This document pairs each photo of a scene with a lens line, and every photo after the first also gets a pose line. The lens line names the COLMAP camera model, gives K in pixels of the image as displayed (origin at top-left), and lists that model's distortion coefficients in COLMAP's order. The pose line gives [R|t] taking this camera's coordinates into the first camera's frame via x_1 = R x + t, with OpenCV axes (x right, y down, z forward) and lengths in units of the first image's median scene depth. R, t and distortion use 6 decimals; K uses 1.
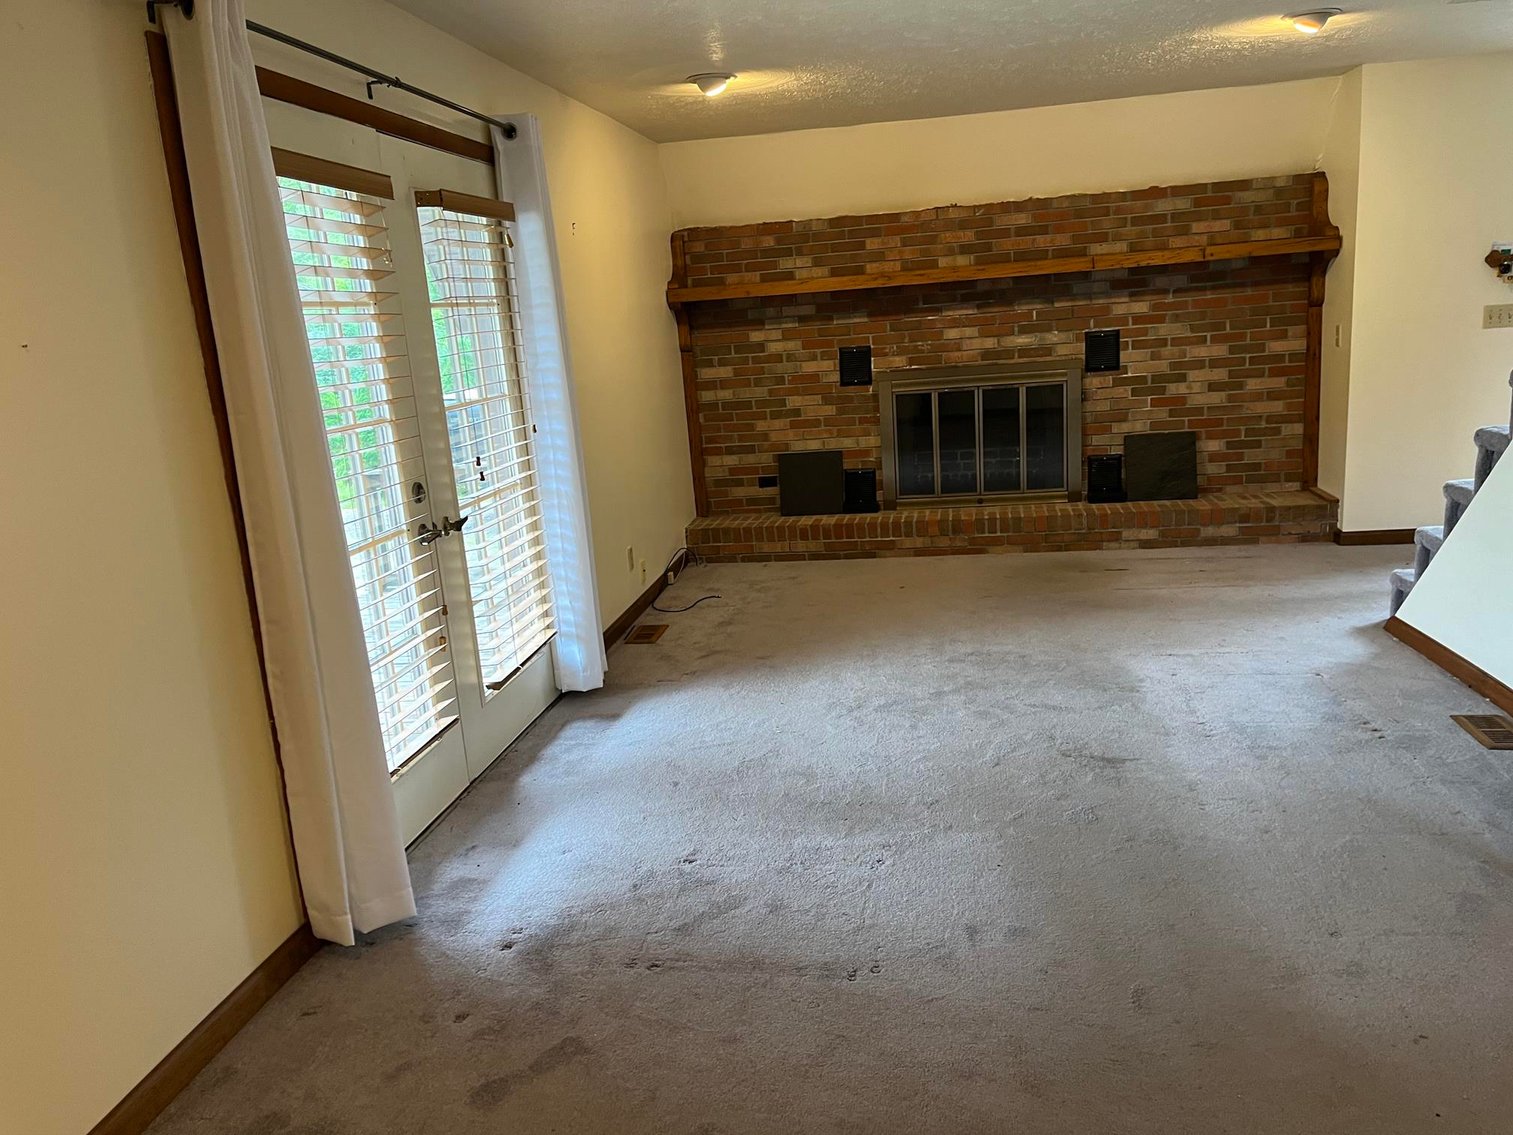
lens RADIAL K [[1159.1, 0, 756.1], [0, 1159.1, 576.2], [0, 0, 1]] dist [0.050144, -0.071532]
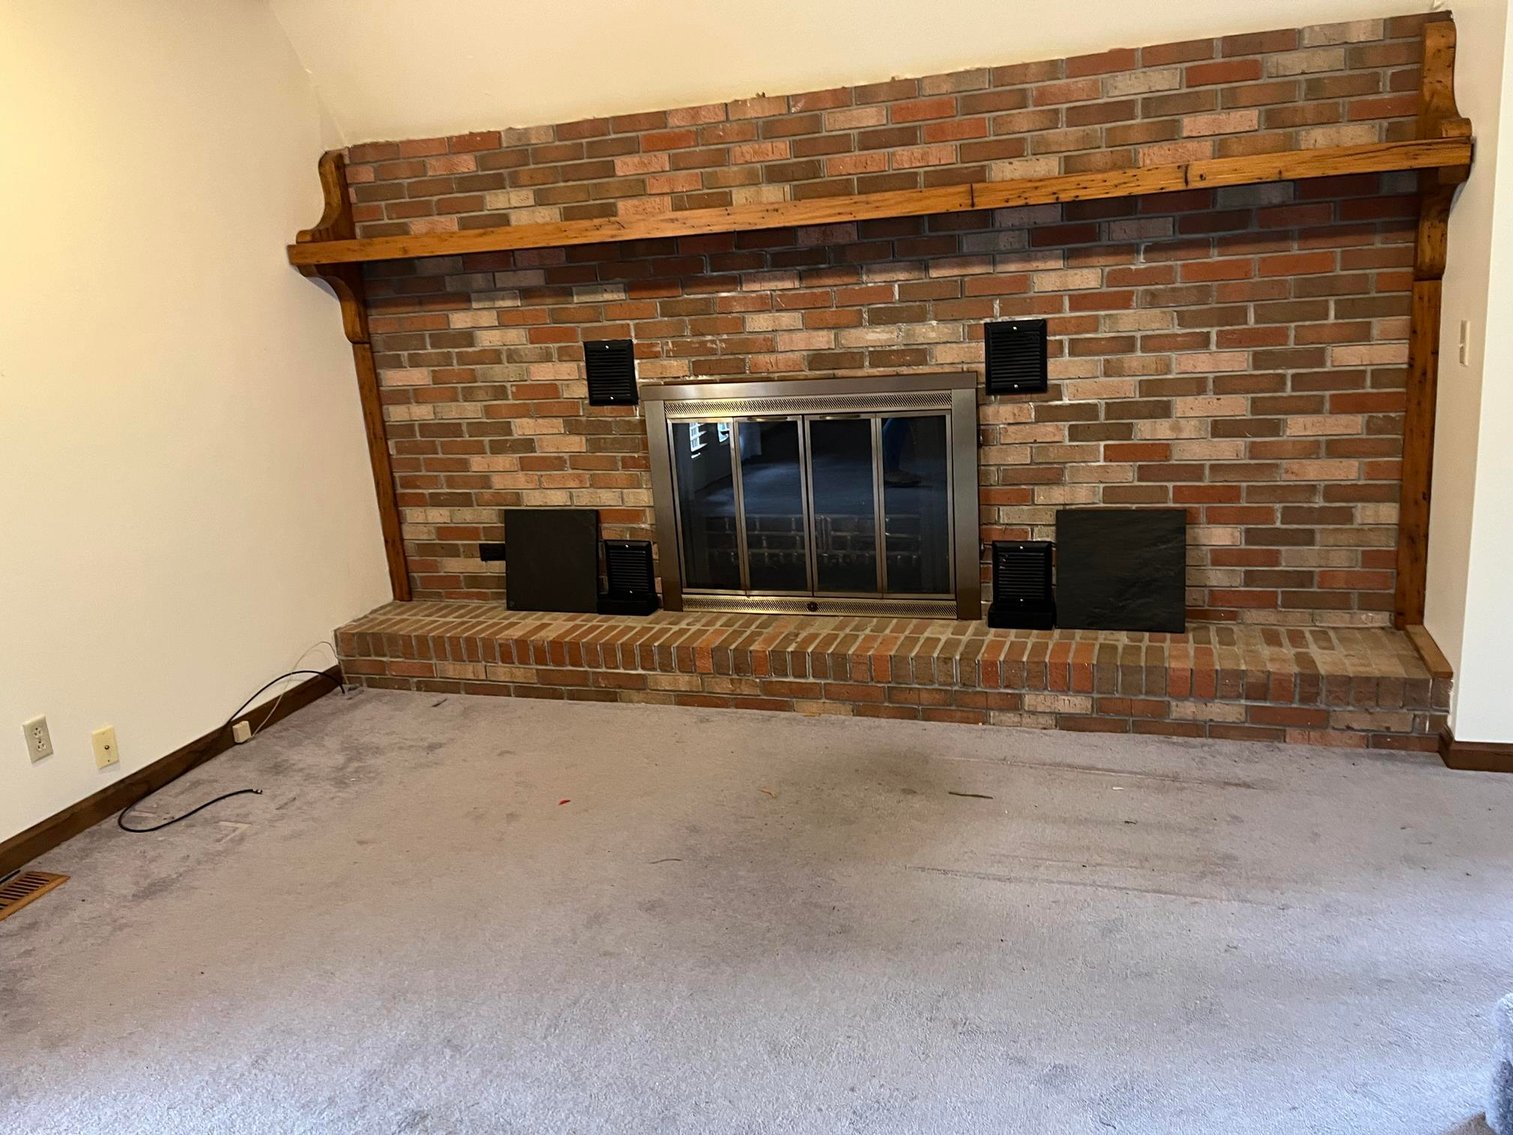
lens RADIAL K [[1145.8, 0, 758.3], [0, 1145.8, 543.6], [0, 0, 1]] dist [0.080286, -0.128091]
pose [[0.986415, 0.039099, -0.159550, 0.267586], [-0.034618, 0.998927, 0.030770, -0.117904], [0.160581, -0.024829, 0.986710, 0.439700]]
